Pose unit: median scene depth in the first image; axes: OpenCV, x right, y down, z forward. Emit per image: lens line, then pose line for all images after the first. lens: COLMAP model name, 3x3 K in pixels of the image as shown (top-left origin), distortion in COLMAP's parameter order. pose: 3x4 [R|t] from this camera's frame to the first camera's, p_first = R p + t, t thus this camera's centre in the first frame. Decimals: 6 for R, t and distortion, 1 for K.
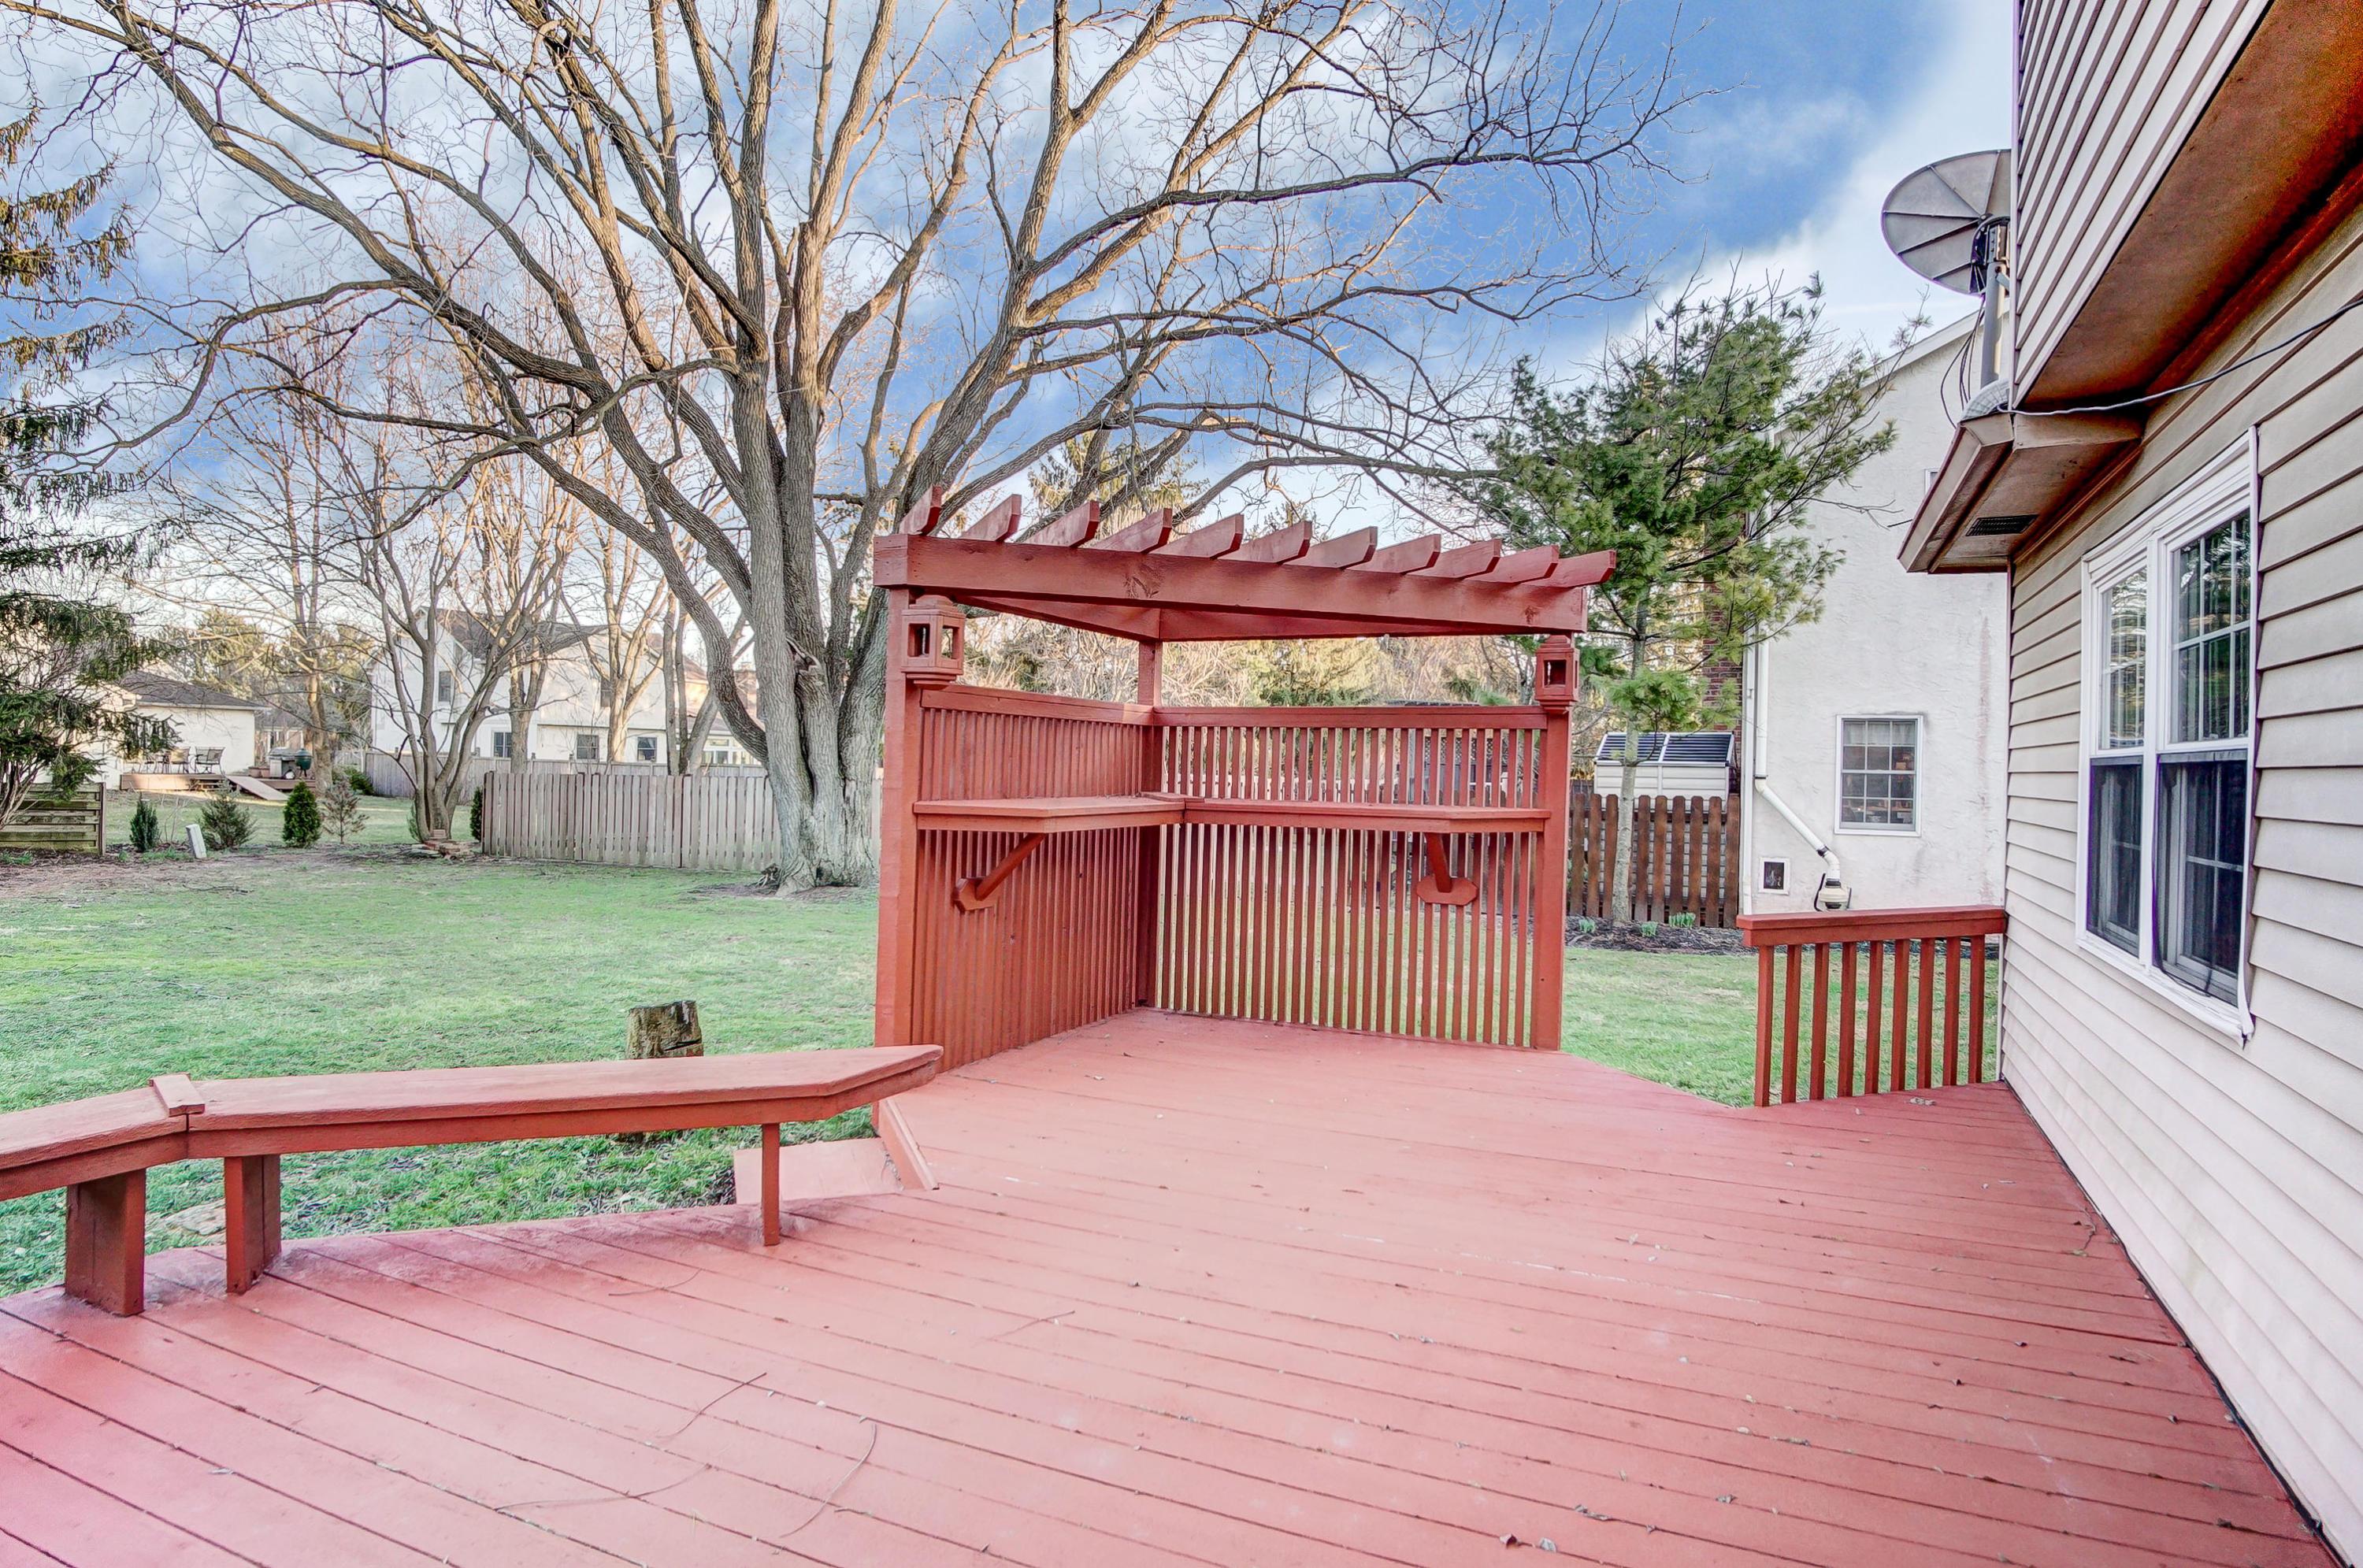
lens RADIAL K [[1308.8, 0, 1178.8], [0, 1308.8, 786.7], [0, 0, 1]] dist [-0.026324, 0.005393]
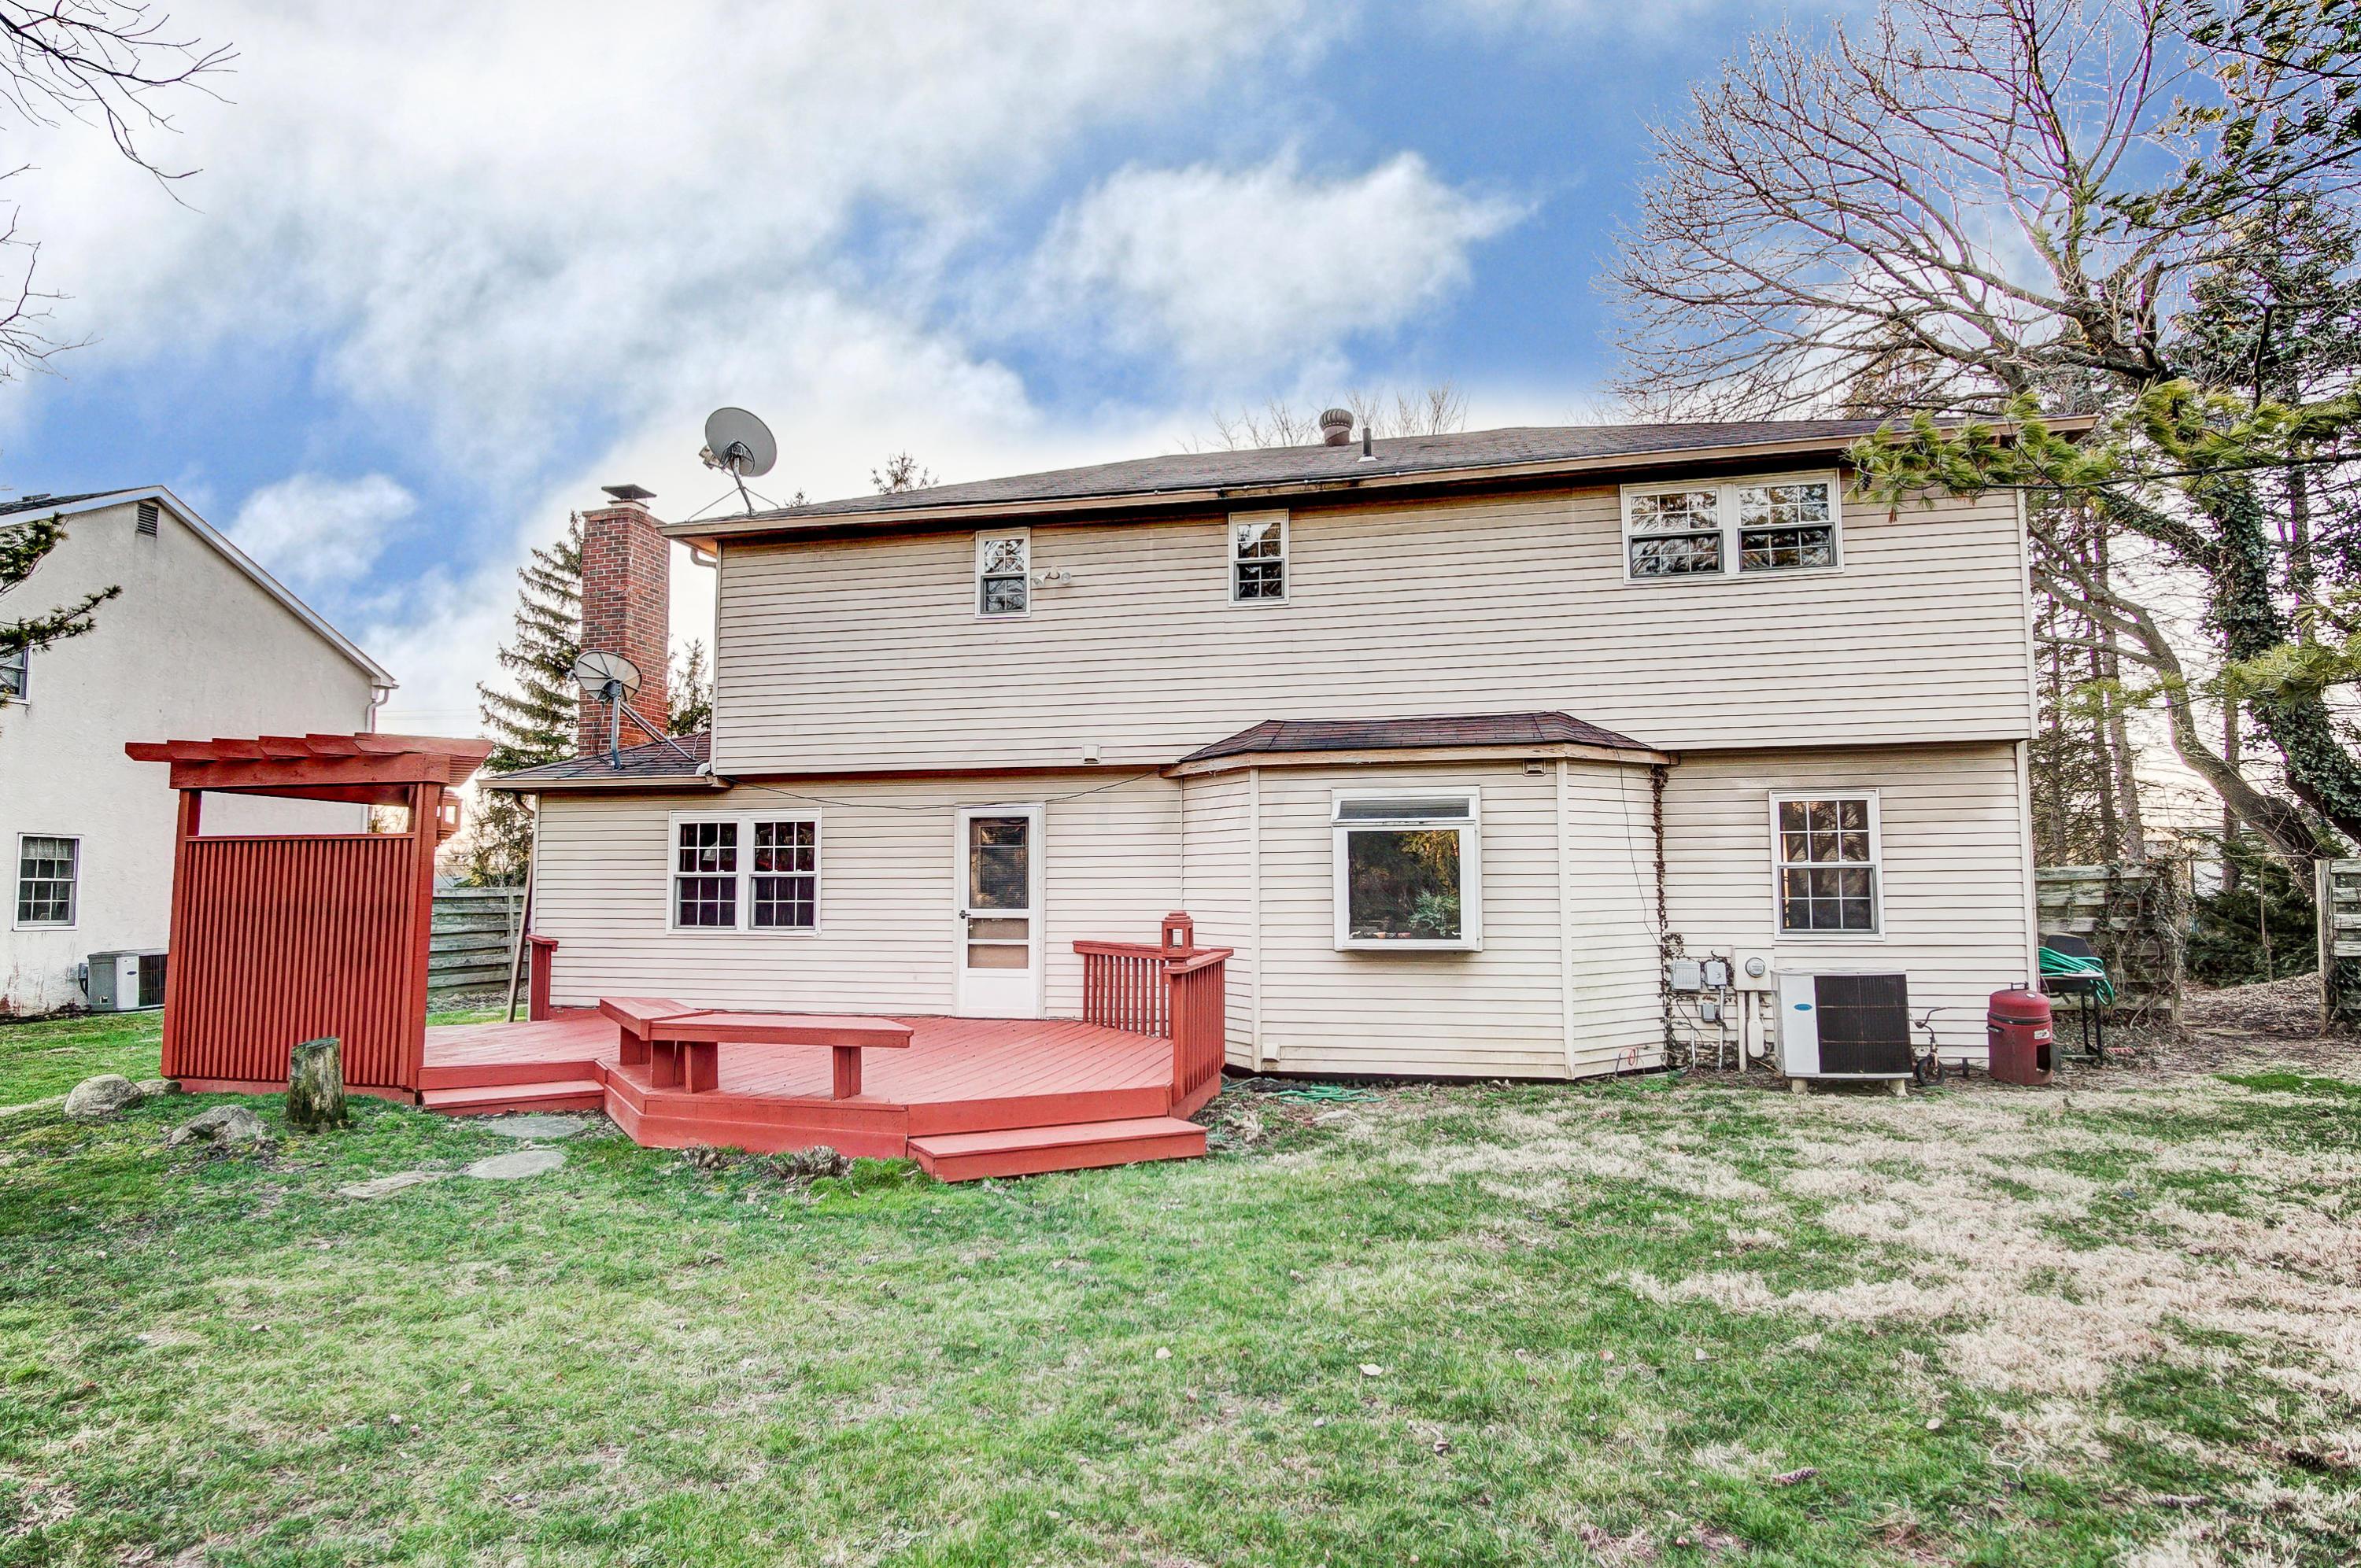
lens RADIAL K [[1307.6, 0, 1202.2], [0, 1307.6, 776.4], [0, 0, 1]] dist [-0.026324, 0.005393]
pose [[-0.220334, 0.071263, 0.972818, -0.960389], [0.014163, 0.997456, -0.069860, -0.007782], [-0.975322, -0.001614, -0.220783, 0.158152]]
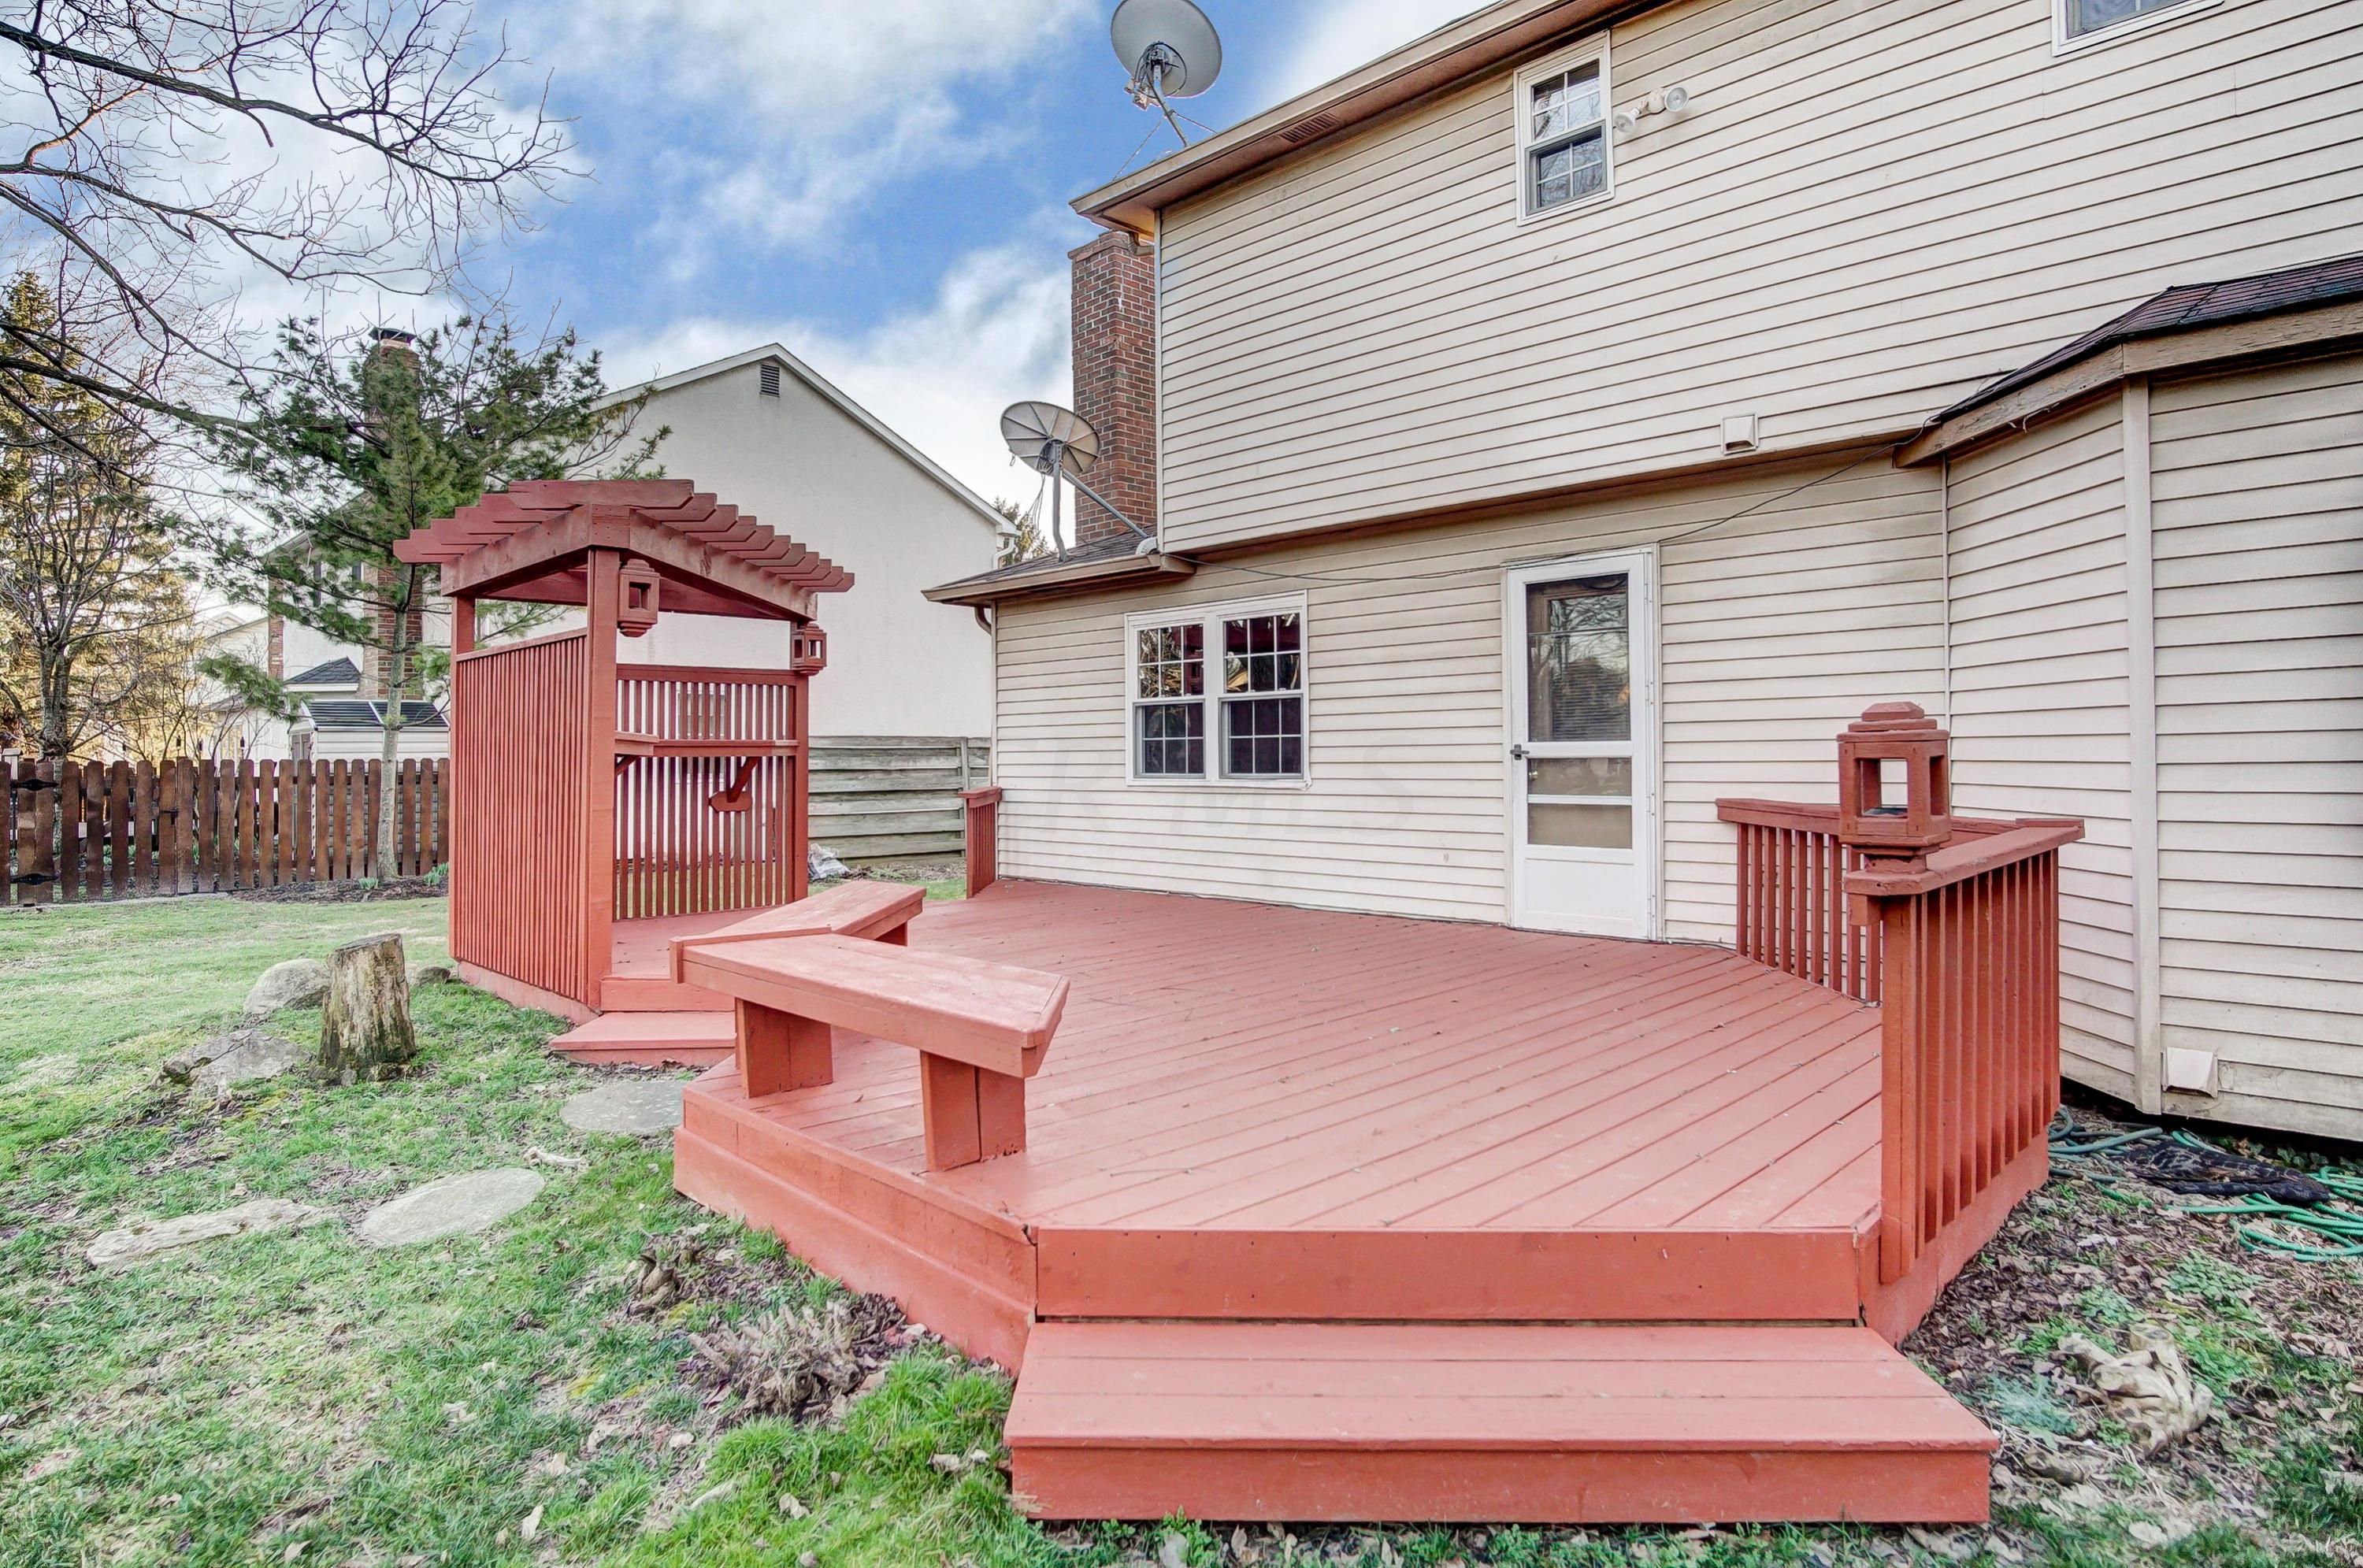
lens RADIAL K [[1308.8, 0, 1178.5], [0, 1308.8, 753.0], [0, 0, 1]] dist [-0.026324, 0.005393]
pose [[0.345240, -0.015267, 0.938390, -0.504739], [0.030774, 0.999514, 0.004940, 0.020012], [-0.938010, 0.027173, 0.345542, 0.049519]]
